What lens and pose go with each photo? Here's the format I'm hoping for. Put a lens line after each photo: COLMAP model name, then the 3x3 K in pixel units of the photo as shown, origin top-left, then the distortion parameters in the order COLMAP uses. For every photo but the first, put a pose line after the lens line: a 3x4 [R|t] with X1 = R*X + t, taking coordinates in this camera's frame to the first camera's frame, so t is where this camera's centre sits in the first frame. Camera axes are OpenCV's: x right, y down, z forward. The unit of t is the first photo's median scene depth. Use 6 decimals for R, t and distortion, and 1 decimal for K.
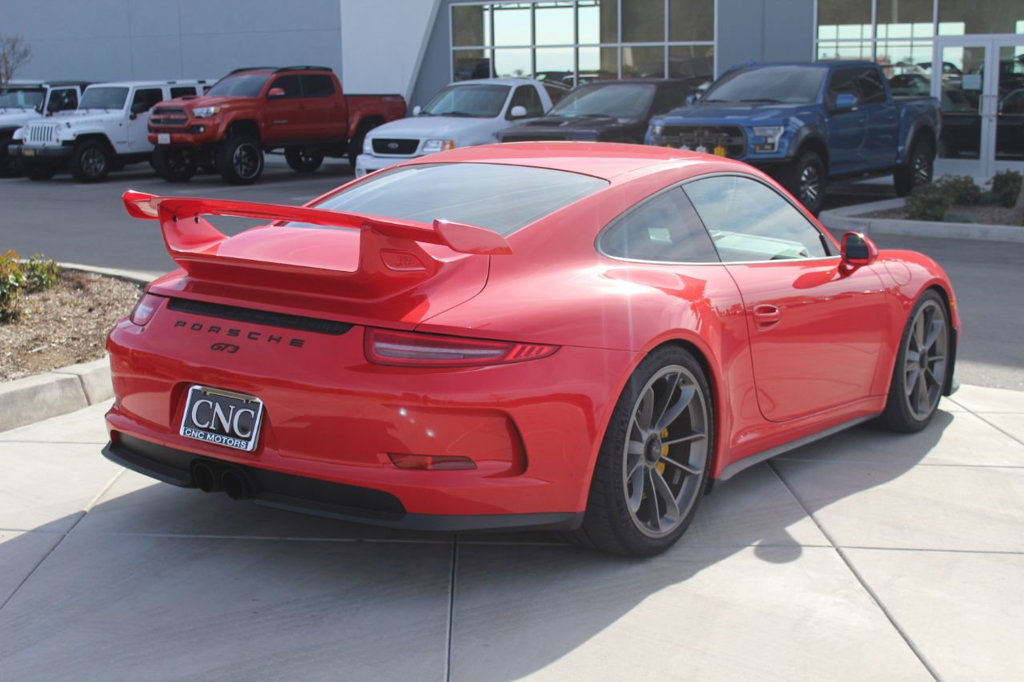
lens RADIAL K [[1457.4, 0, 512.7], [0, 1457.4, 344.0], [0, 0, 1]] dist [-0.056727, 0.000000]
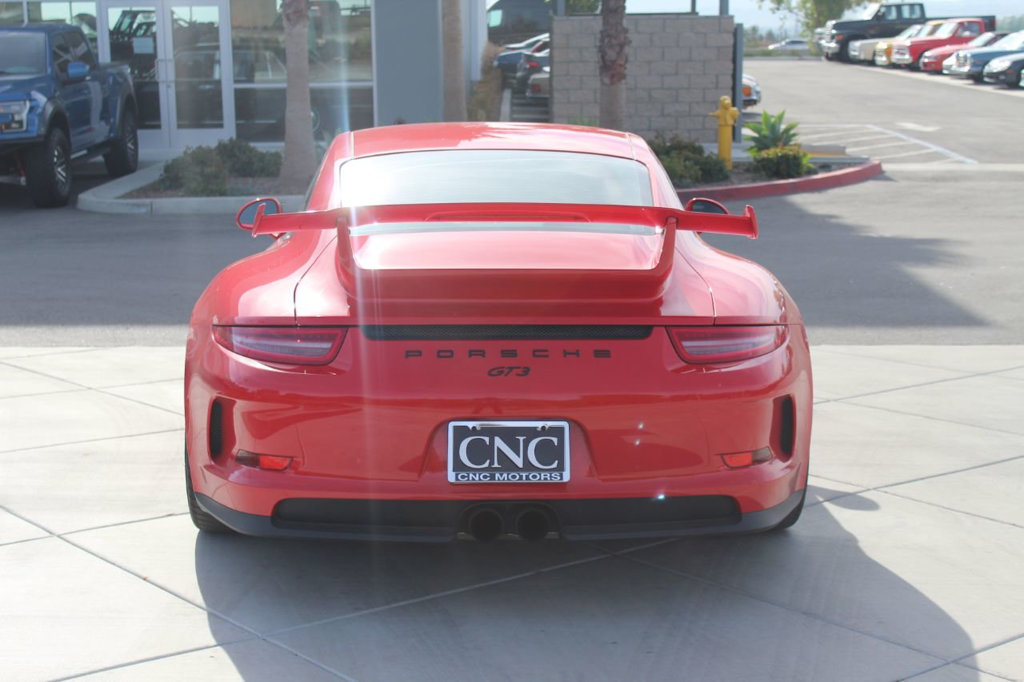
lens RADIAL K [[1628.4, 0, 512.9], [0, 1628.4, 339.6], [0, 0, 1]] dist [-0.029750, 0.000000]
pose [[0.797199, -0.118914, 0.591890, -0.697246], [0.118041, 0.992189, 0.040351, -0.050102], [-0.592065, 0.037700, 0.805008, 0.193236]]
